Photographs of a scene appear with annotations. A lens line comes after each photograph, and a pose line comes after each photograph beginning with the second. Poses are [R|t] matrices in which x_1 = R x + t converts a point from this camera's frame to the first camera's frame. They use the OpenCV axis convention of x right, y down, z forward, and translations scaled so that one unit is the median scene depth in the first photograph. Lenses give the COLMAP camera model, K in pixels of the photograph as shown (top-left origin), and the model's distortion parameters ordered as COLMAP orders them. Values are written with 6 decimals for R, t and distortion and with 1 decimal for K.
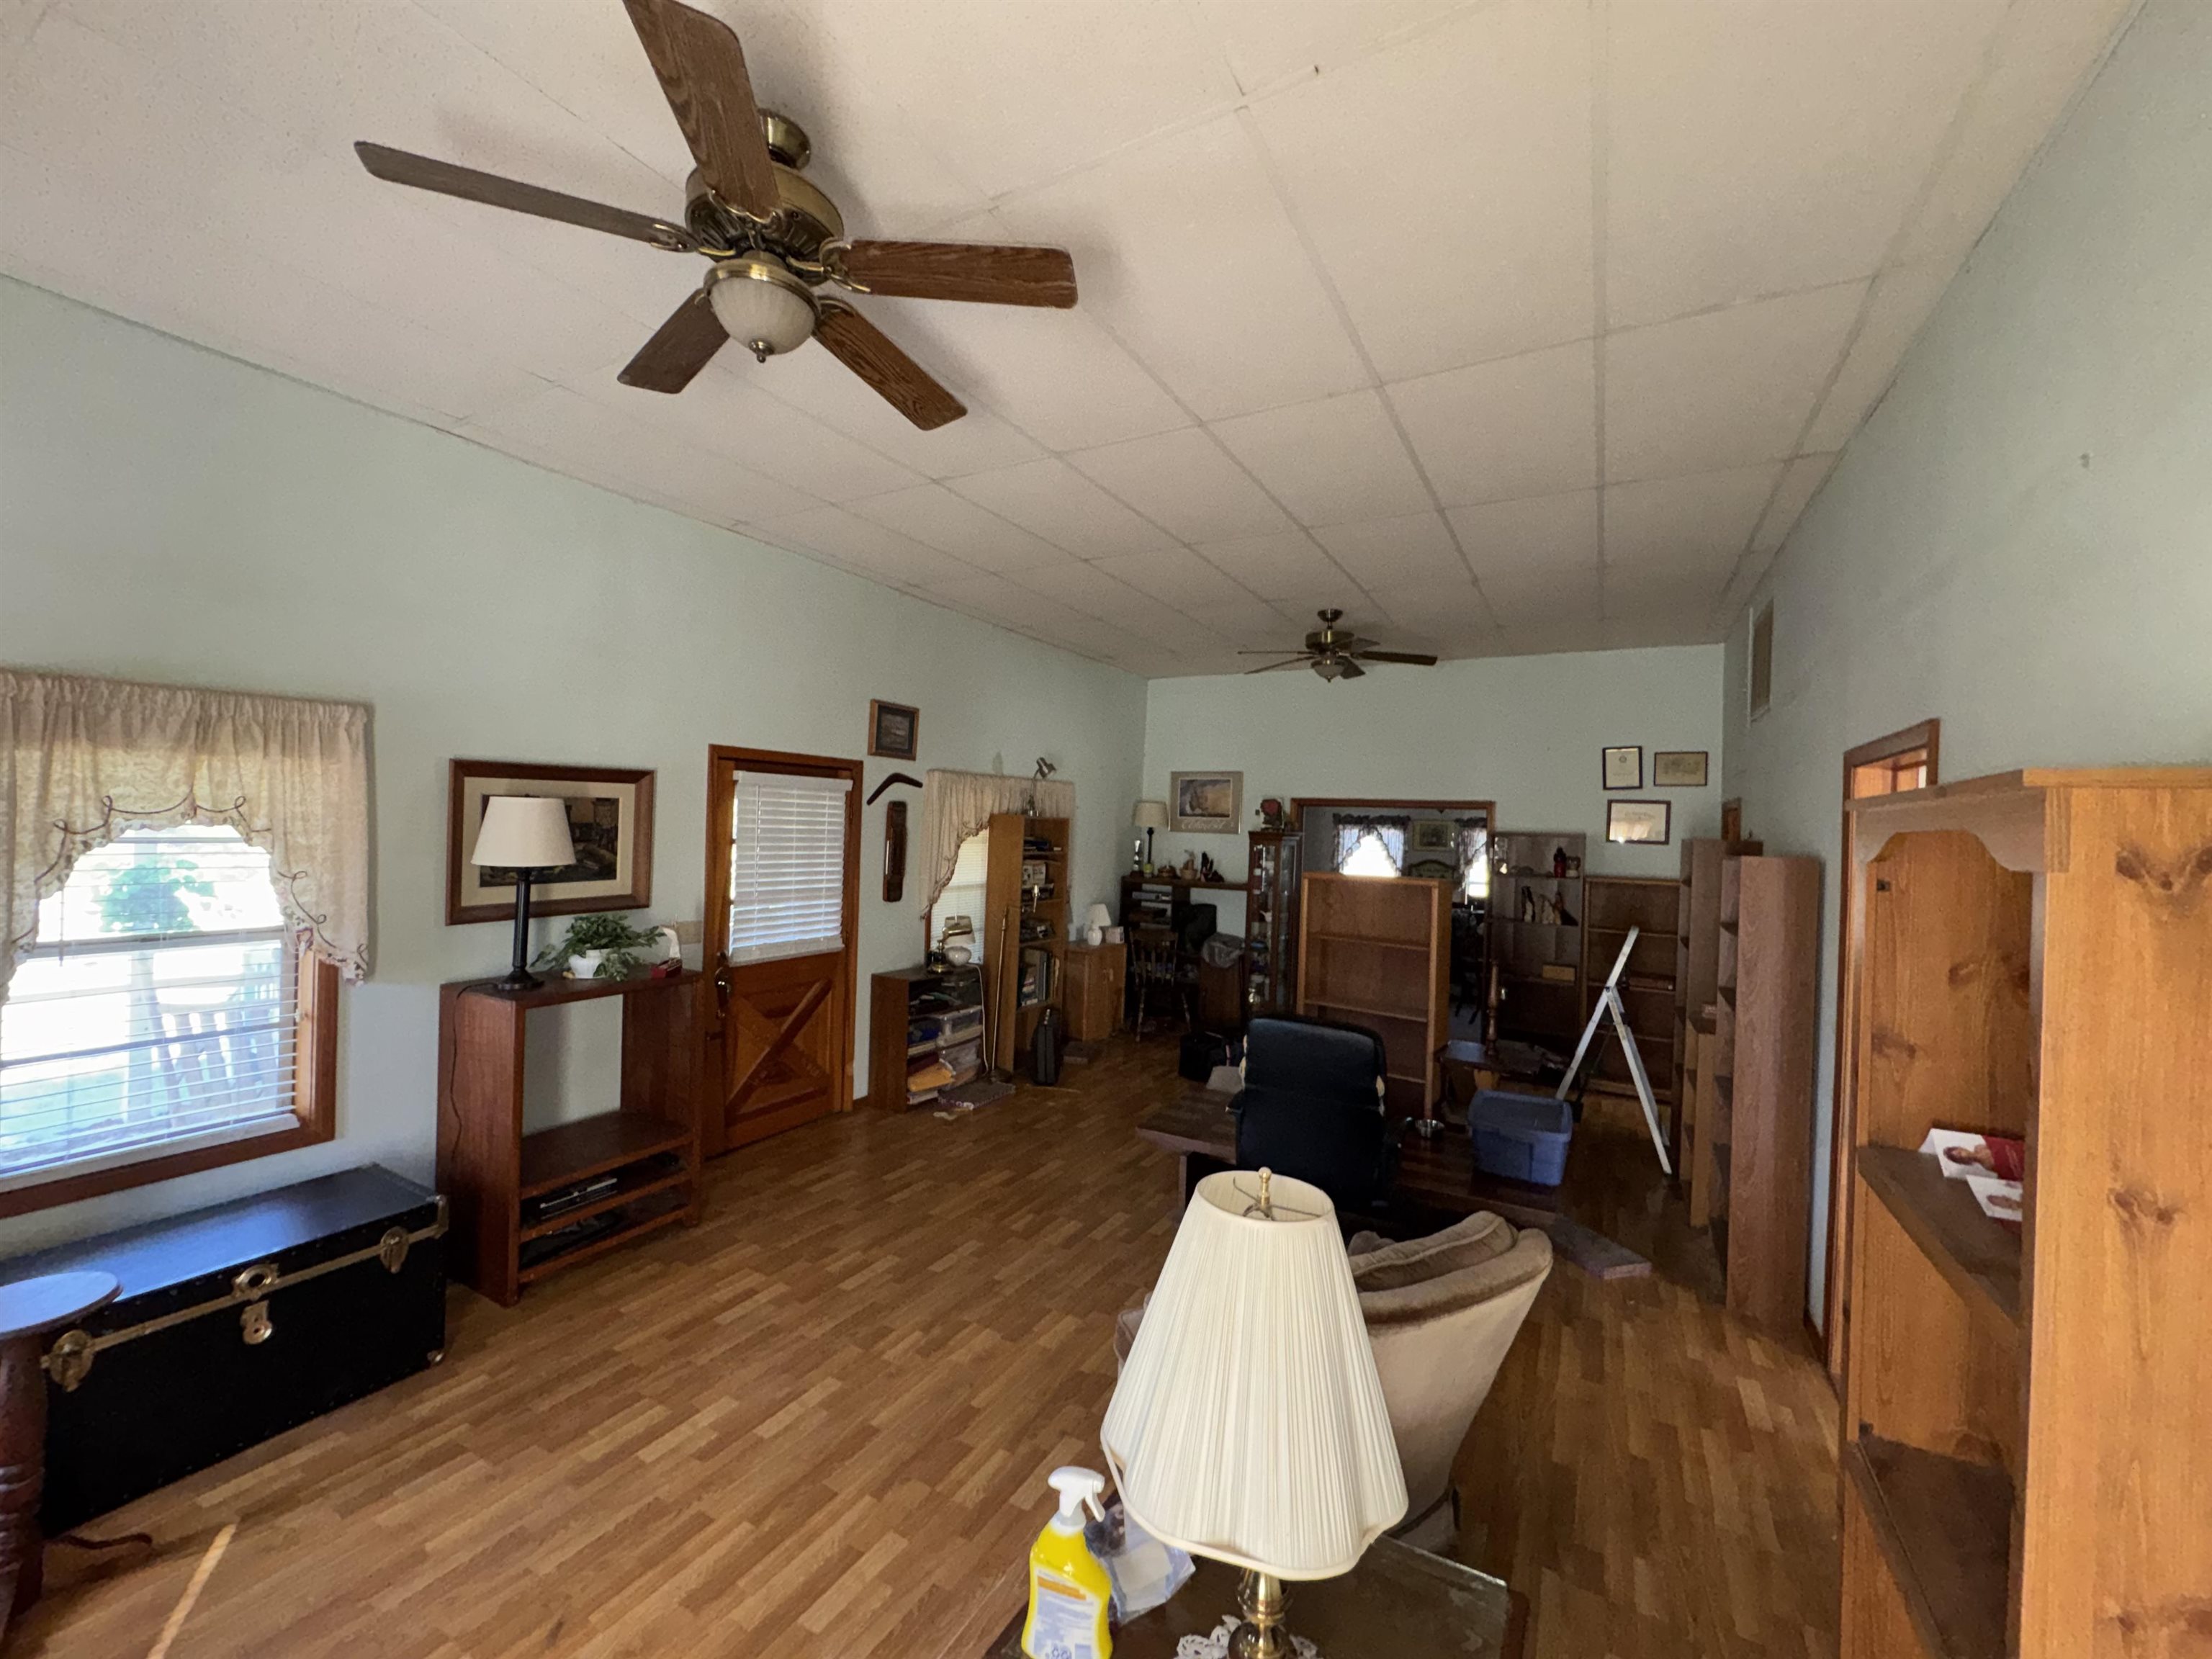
lens RADIAL K [[881.2, 0, 1103.7], [0, 881.2, 826.0], [0, 0, 1]] dist [-0.002820, 0.001129]
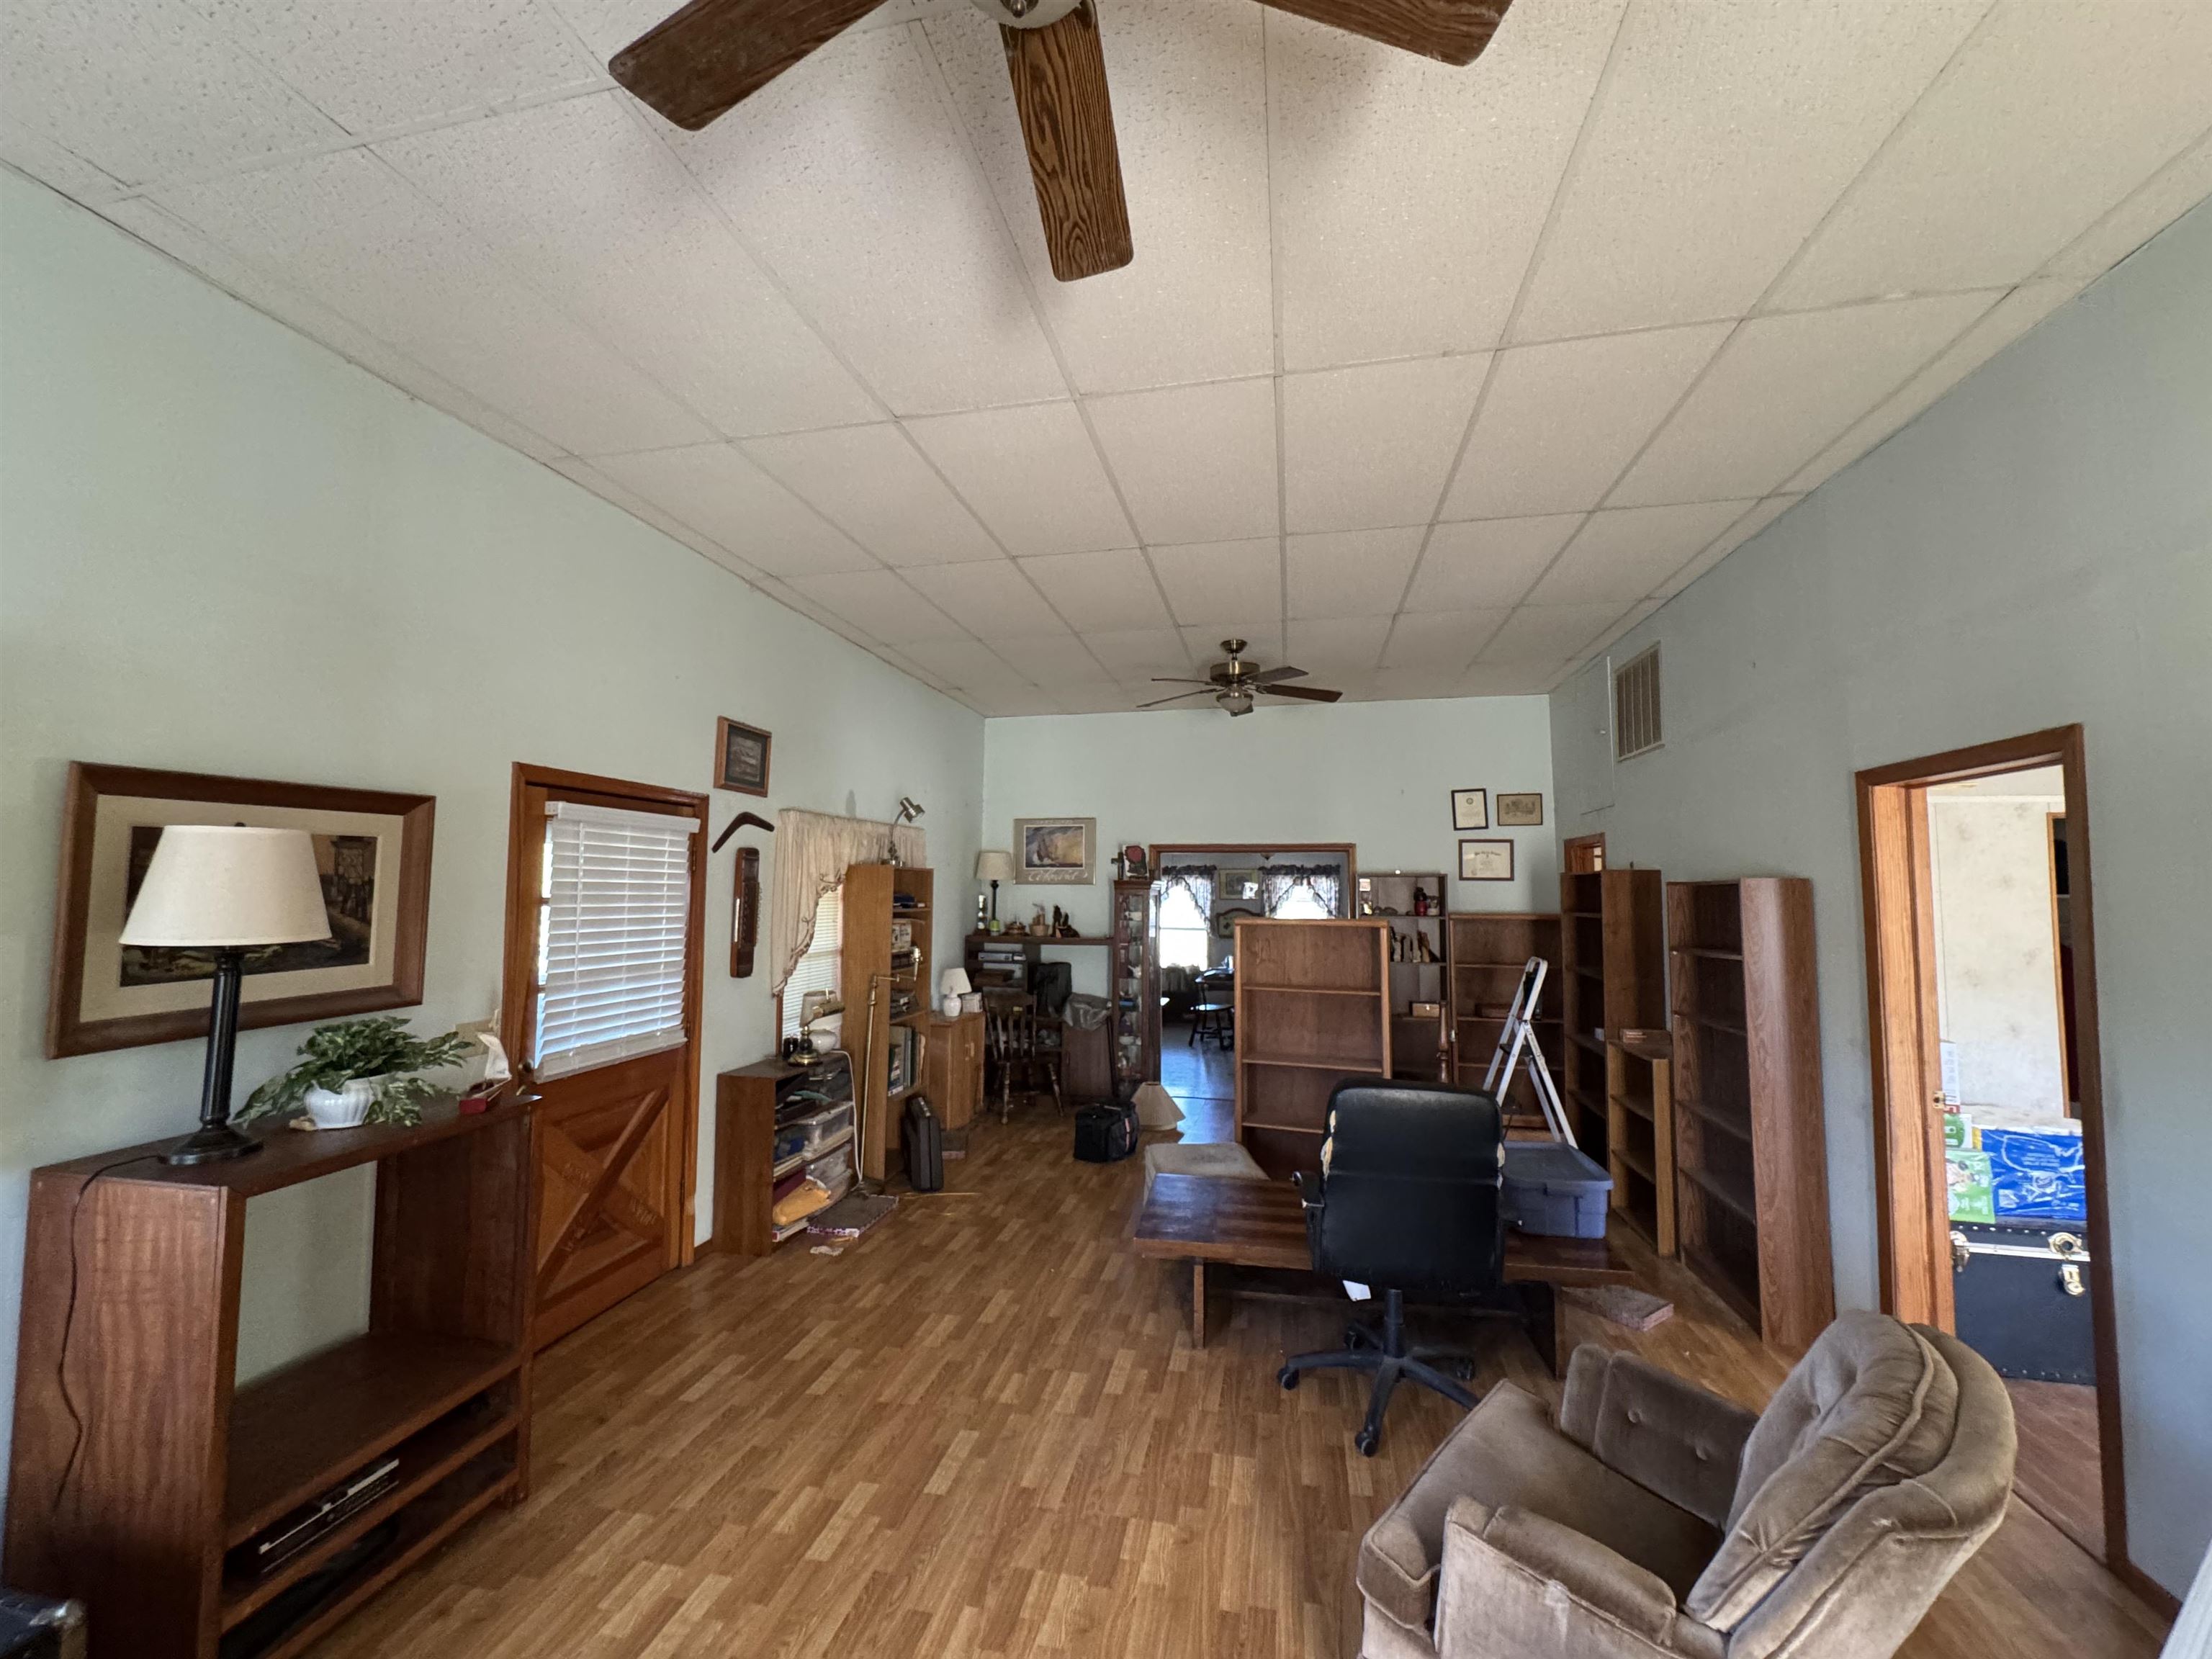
lens RADIAL K [[881.2, 0, 1108.7], [0, 881.2, 831.6], [0, 0, 1]] dist [-0.002820, 0.001129]
pose [[0.951805, -0.007919, 0.306600, -0.181817], [0.027231, 0.997901, -0.058762, 0.013475], [-0.305491, 0.064279, 0.950023, 0.168416]]
